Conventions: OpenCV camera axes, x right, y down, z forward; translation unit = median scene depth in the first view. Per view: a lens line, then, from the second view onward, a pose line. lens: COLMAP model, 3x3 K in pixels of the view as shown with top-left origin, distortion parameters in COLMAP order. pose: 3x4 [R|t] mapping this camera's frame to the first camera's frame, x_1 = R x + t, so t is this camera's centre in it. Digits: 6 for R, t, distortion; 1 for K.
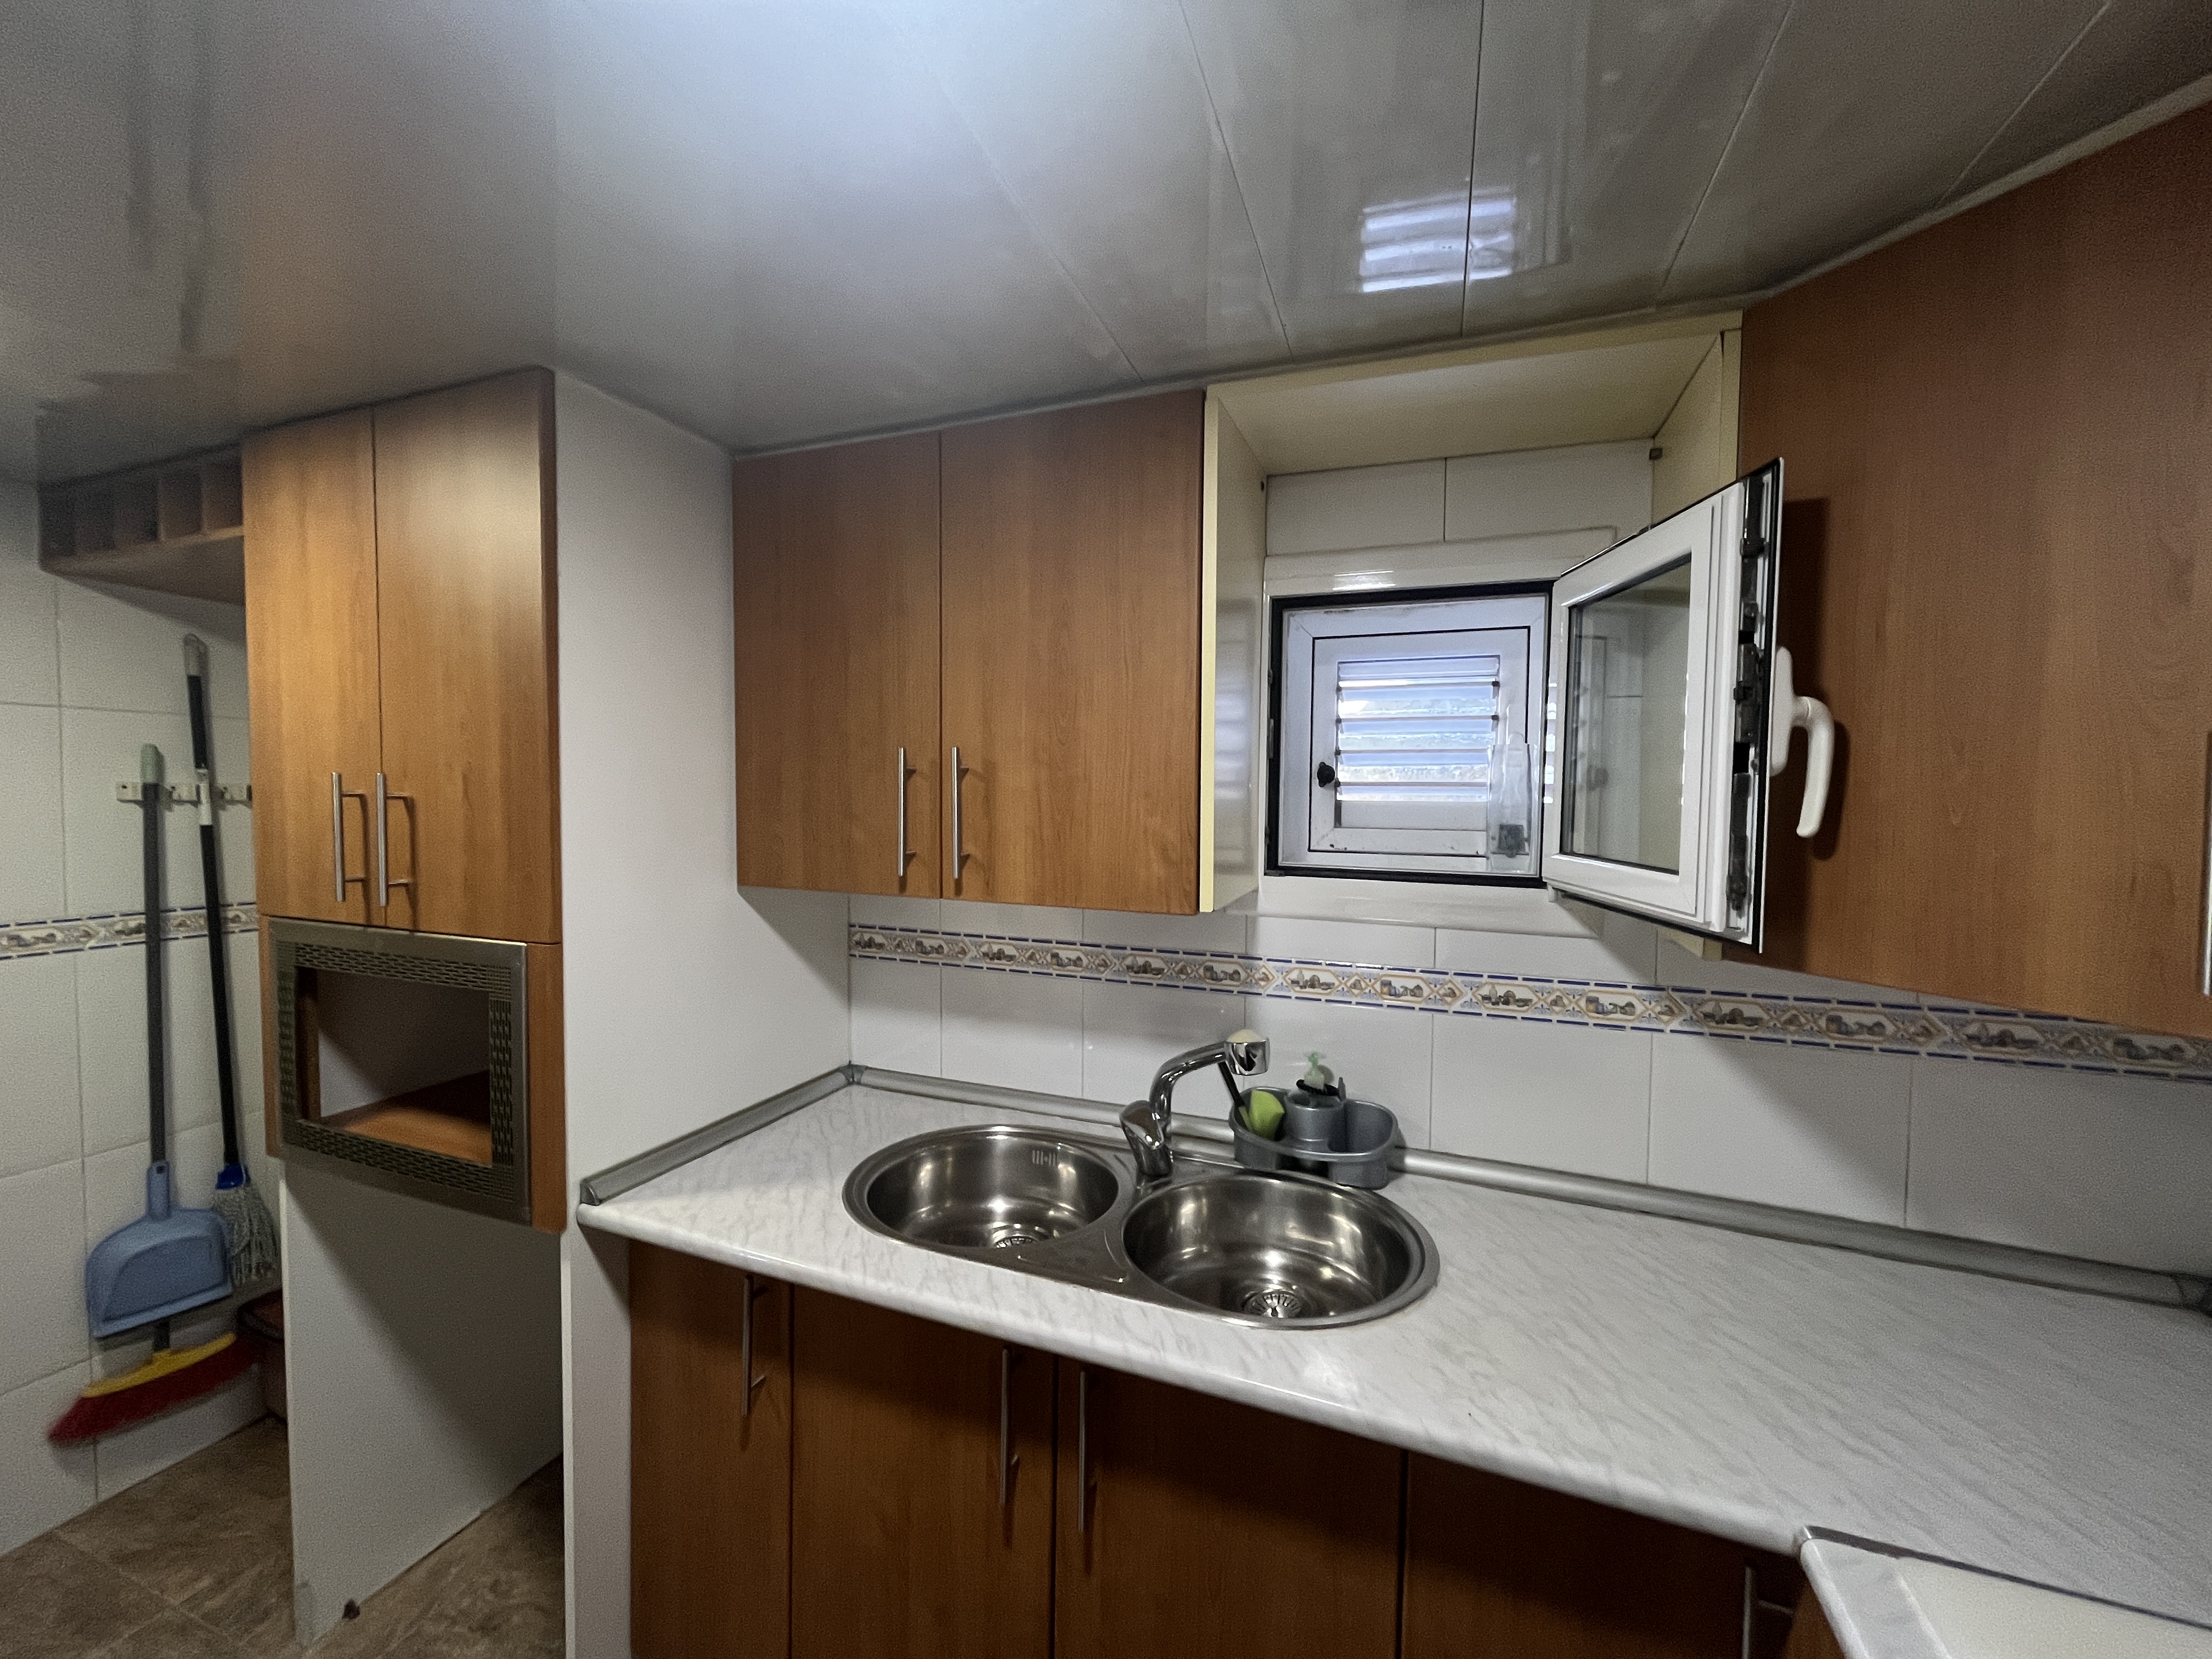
lens RADIAL K [[899.3, 0, 1106.0], [0, 899.3, 829.5], [0, 0, 1]] dist [-0.028519, 0.000096]
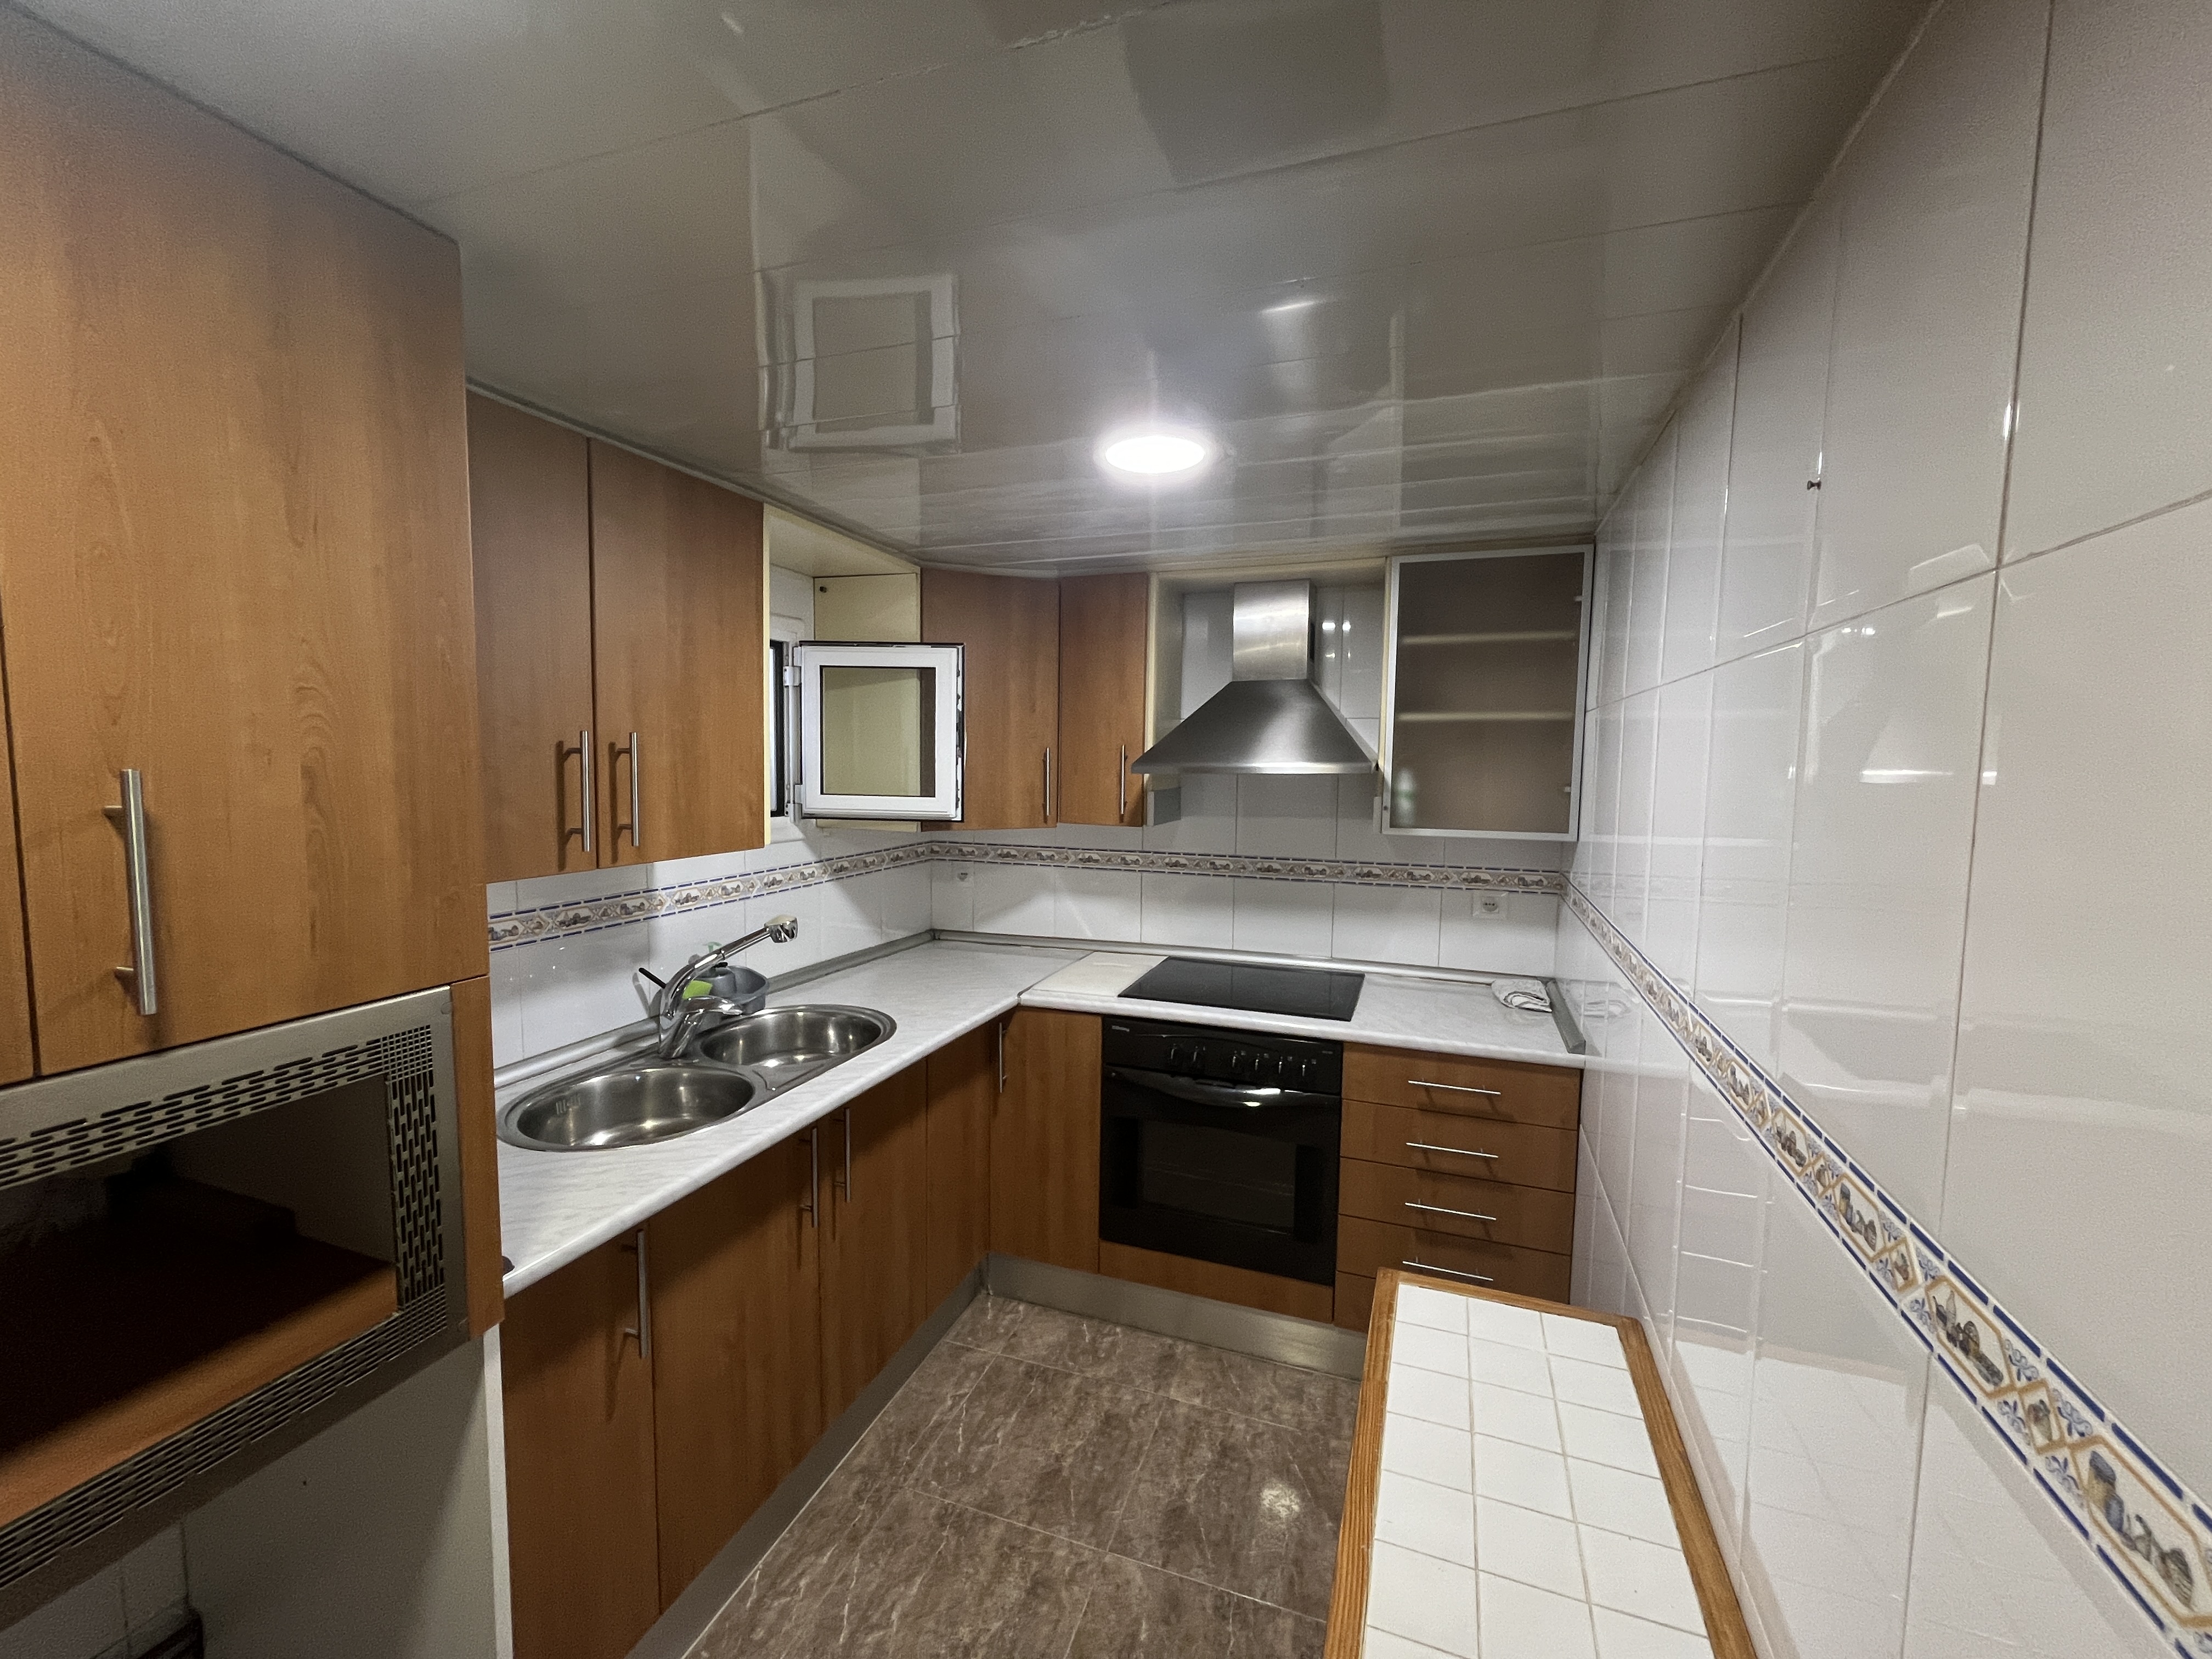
lens RADIAL K [[898.0, 0, 1104.7], [0, 898.0, 827.9], [0, 0, 1]] dist [-0.004620, 0.000226]
pose [[-0.027566, -0.092408, 0.995340, -1.387484], [0.036682, 0.994954, 0.093388, -0.056785], [-0.998947, 0.039085, -0.024038, 0.431830]]
